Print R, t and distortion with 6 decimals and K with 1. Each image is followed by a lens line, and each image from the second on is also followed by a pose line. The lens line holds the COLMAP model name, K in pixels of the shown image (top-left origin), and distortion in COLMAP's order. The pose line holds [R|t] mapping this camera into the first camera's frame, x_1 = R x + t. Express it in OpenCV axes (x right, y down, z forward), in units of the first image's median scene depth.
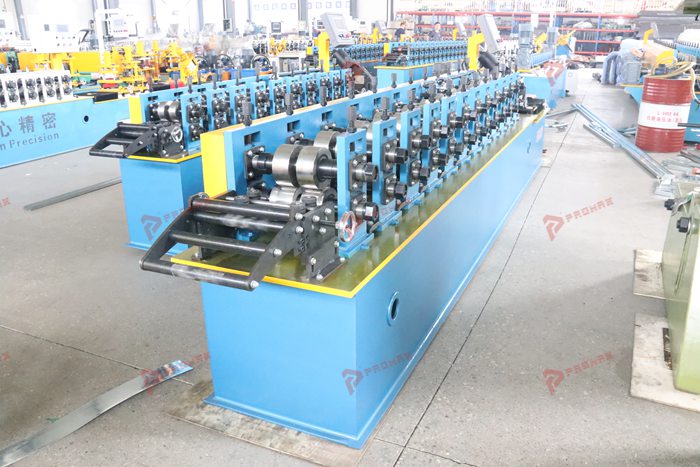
lens RADIAL K [[575.0, 0, 350.7], [0, 575.0, 234.5], [0, 0, 1]] dist [-0.111165, 0.024019]
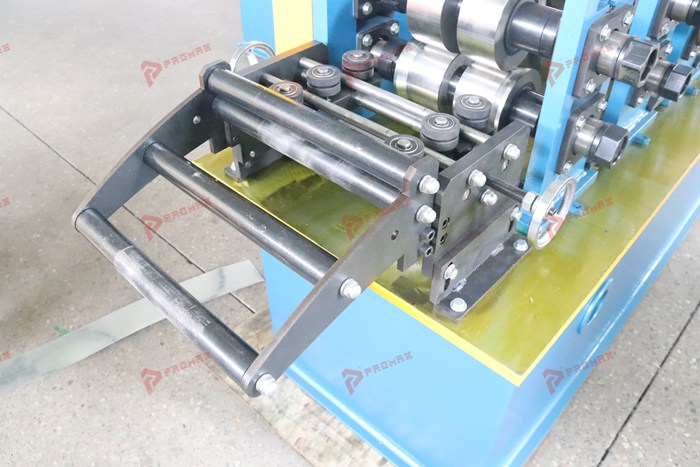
lens RADIAL K [[575.0, 0, 346.3], [0, 575.0, 233.1], [0, 0, 1]] dist [-0.111165, 0.024019]
pose [[0.947127, 0.216784, -0.236547, -0.038895], [-0.116350, 0.919102, 0.376449, -0.112999], [0.299019, -0.329023, 0.895730, 0.530557]]
